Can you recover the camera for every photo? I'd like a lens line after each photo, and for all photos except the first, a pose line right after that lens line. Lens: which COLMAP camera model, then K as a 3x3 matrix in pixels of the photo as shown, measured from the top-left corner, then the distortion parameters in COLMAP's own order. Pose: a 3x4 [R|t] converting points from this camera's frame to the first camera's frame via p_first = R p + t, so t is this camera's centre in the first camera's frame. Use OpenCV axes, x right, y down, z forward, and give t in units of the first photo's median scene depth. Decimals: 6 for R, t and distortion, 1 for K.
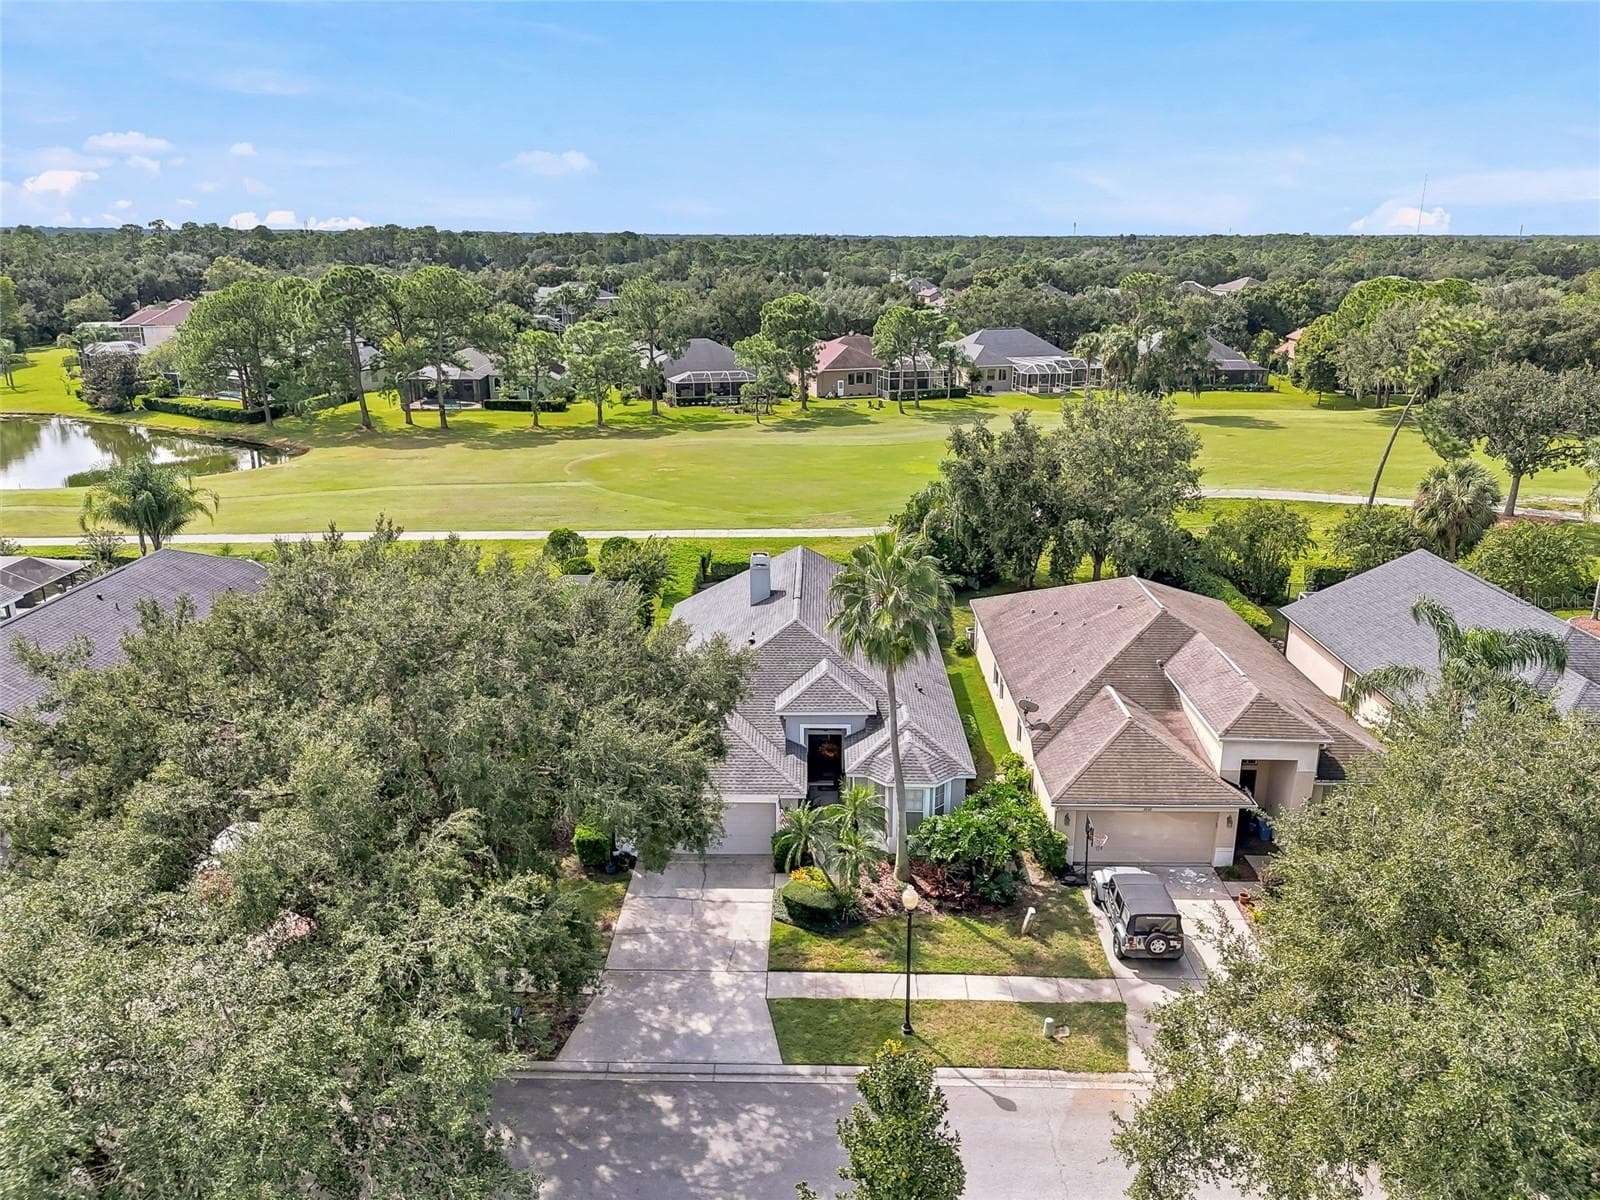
lens RADIAL K [[1163.0, 0, 800.0], [0, 1163.0, 600.0], [0, 0, 1]] dist [0.106854, -0.150407]
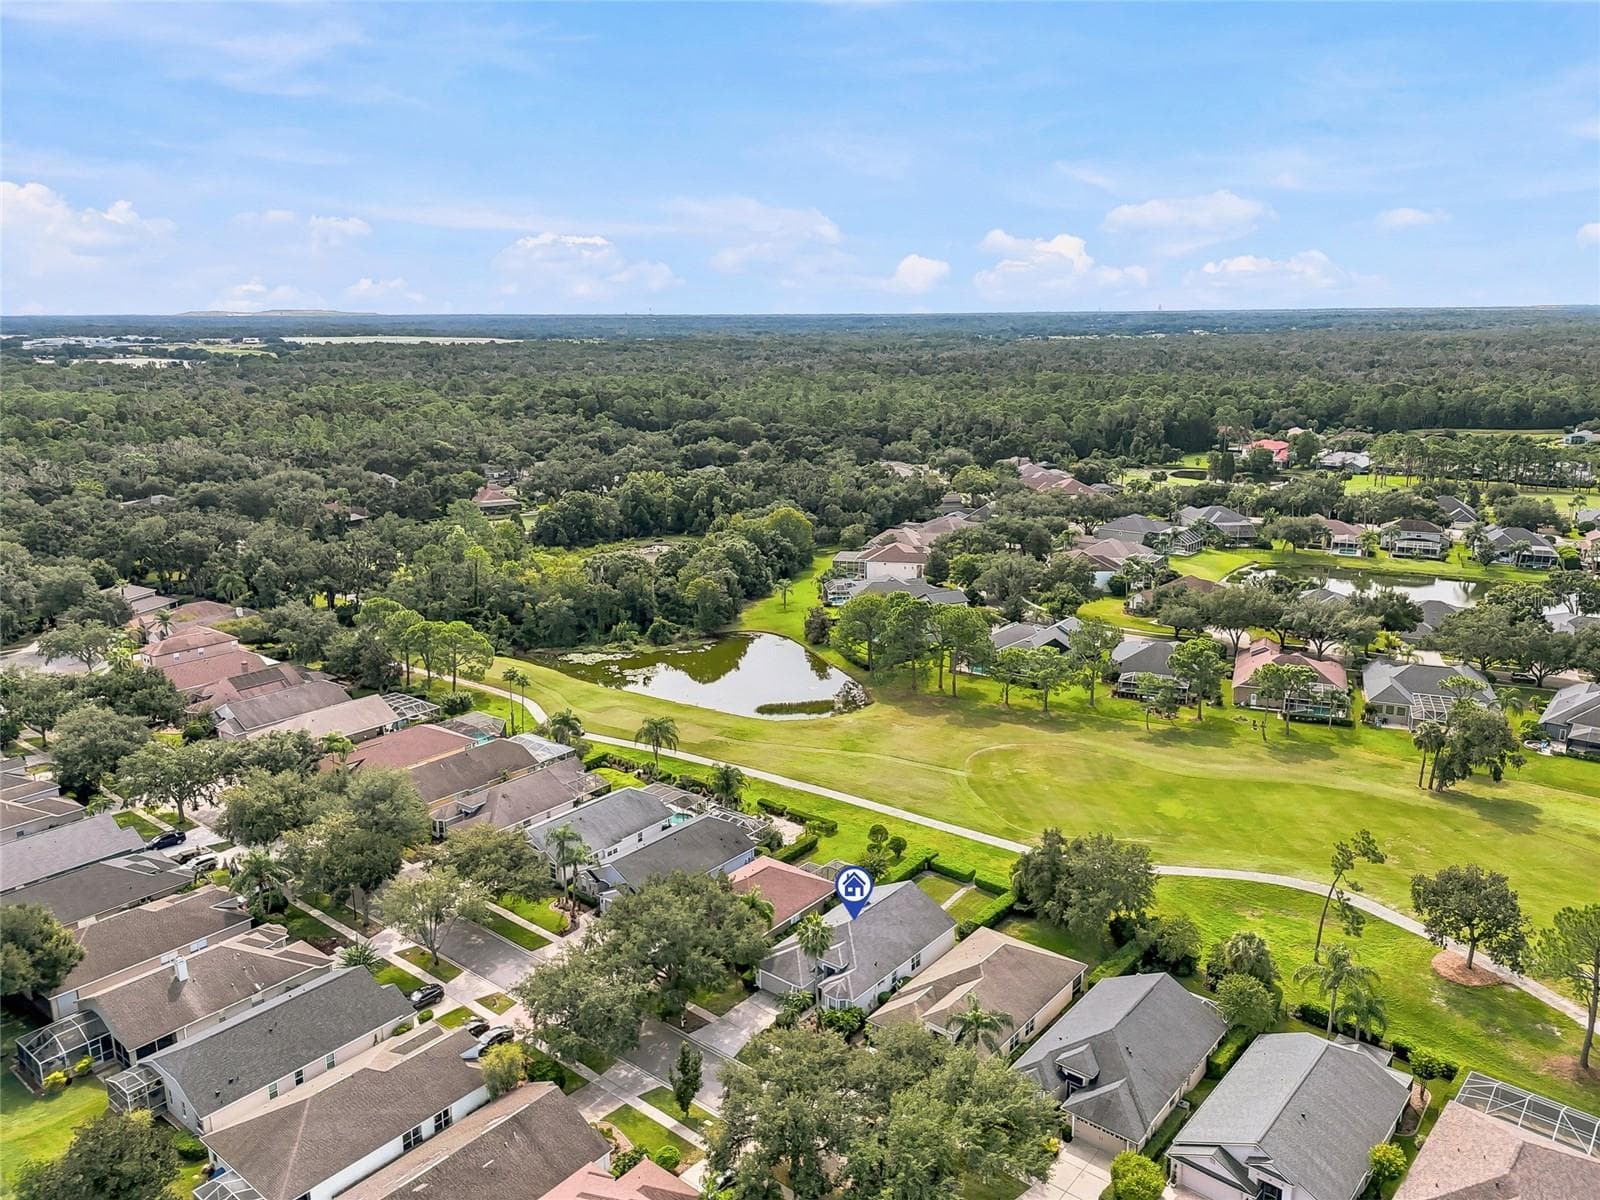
lens RADIAL K [[1172.2, 0, 800.0], [0, 1172.2, 600.0], [0, 0, 1]] dist [0.075739, -0.065193]
pose [[0.783369, 0.141549, -0.605225, 1.808787], [-0.174613, 0.984628, 0.004274, -0.880406], [0.596527, 0.102332, 0.796043, -1.621507]]
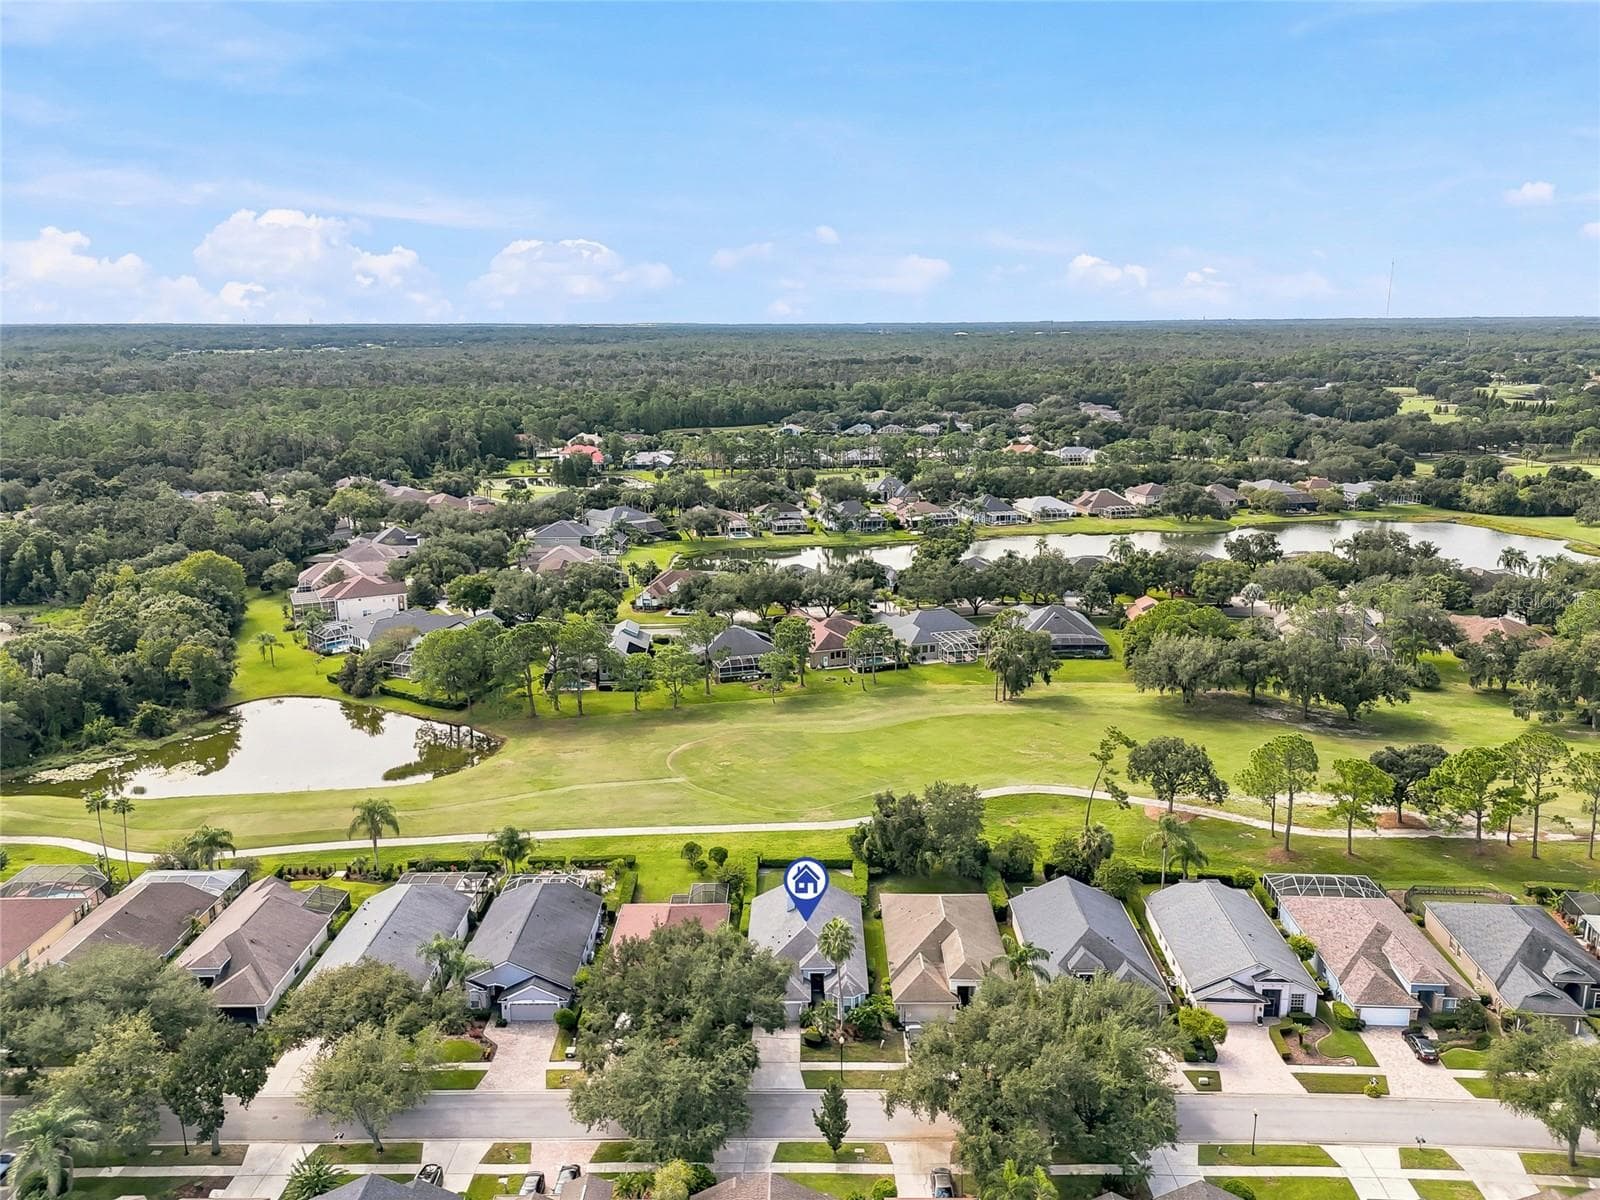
lens RADIAL K [[1163.0, 0, 800.0], [0, 1163.0, 600.0], [0, 0, 1]] dist [0.106854, -0.150407]
pose [[0.999933, -0.009028, 0.007294, -0.037667], [0.009464, 0.998021, -0.062161, -0.710569], [-0.006719, 0.062226, 0.998039, -2.189497]]
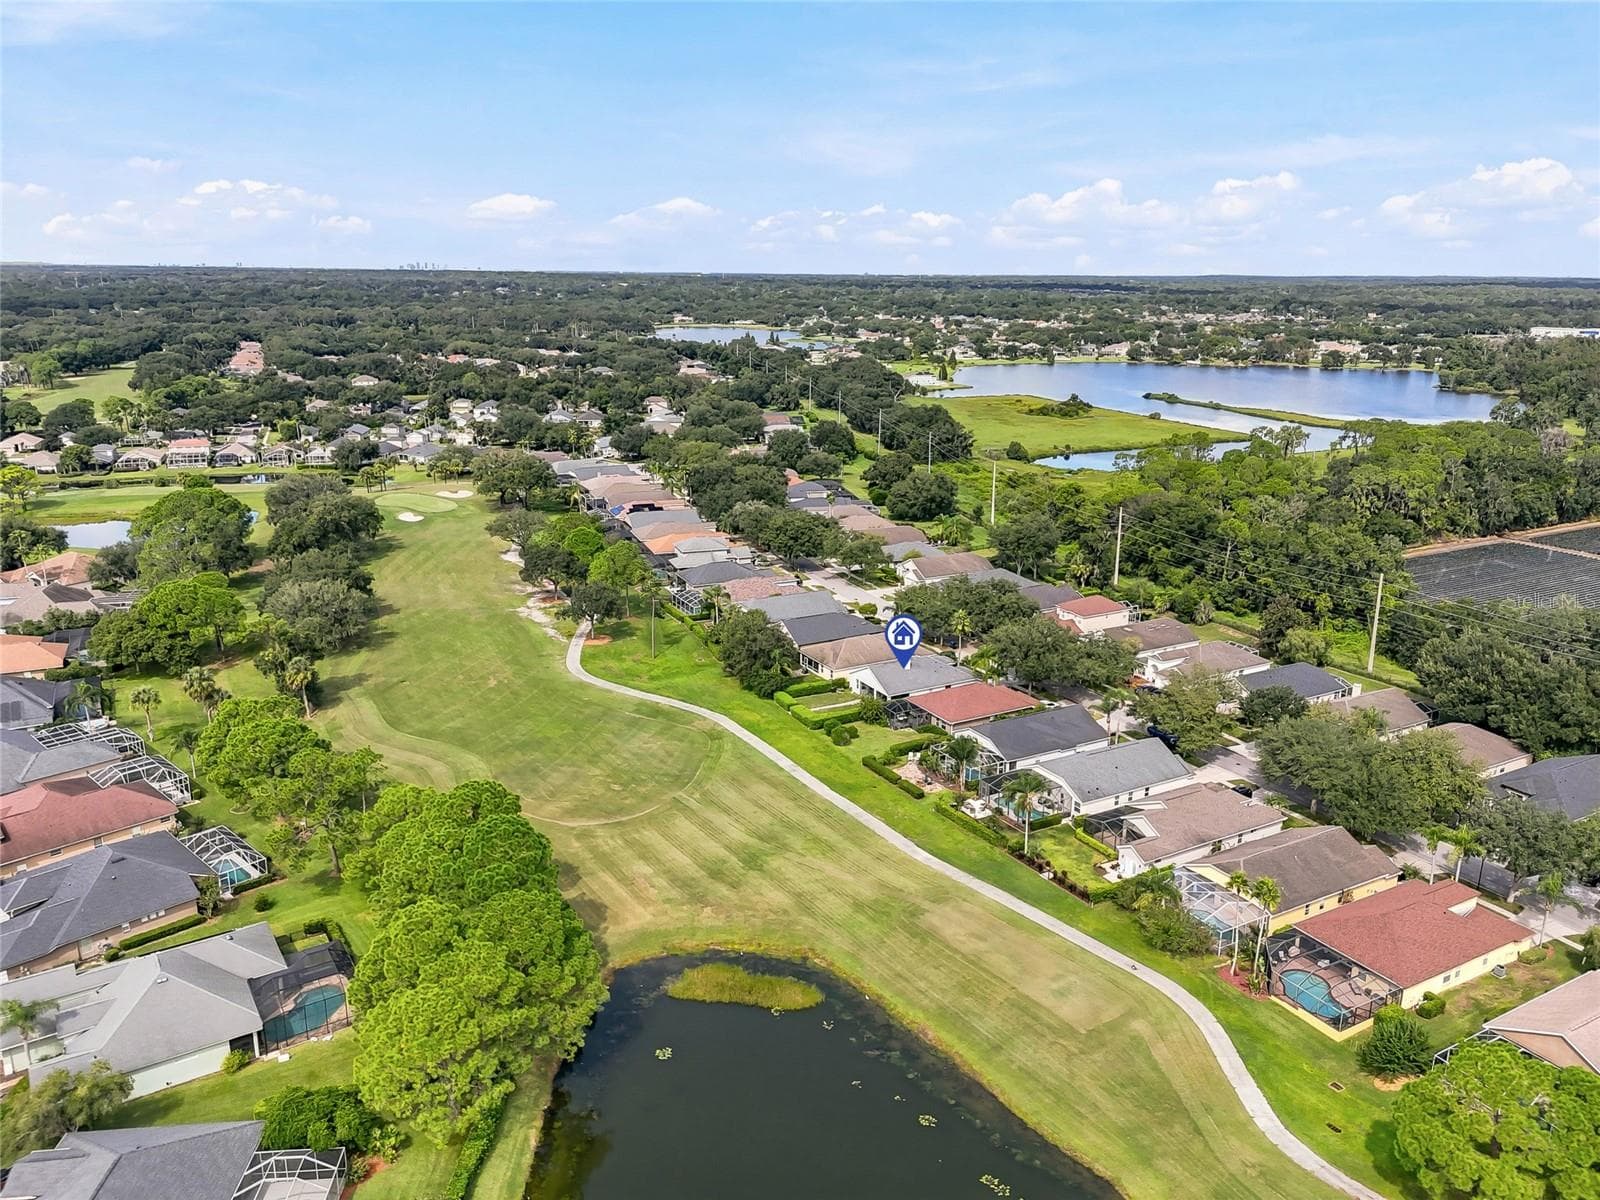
lens RADIAL K [[1163.0, 0, 800.0], [0, 1163.0, 600.0], [0, 0, 1]] dist [0.106854, -0.150407]
pose [[-0.510329, -0.233520, 0.827667, -4.124515], [0.238038, 0.886466, 0.396882, -2.493907], [-0.826379, 0.399557, -0.396803, 3.807737]]
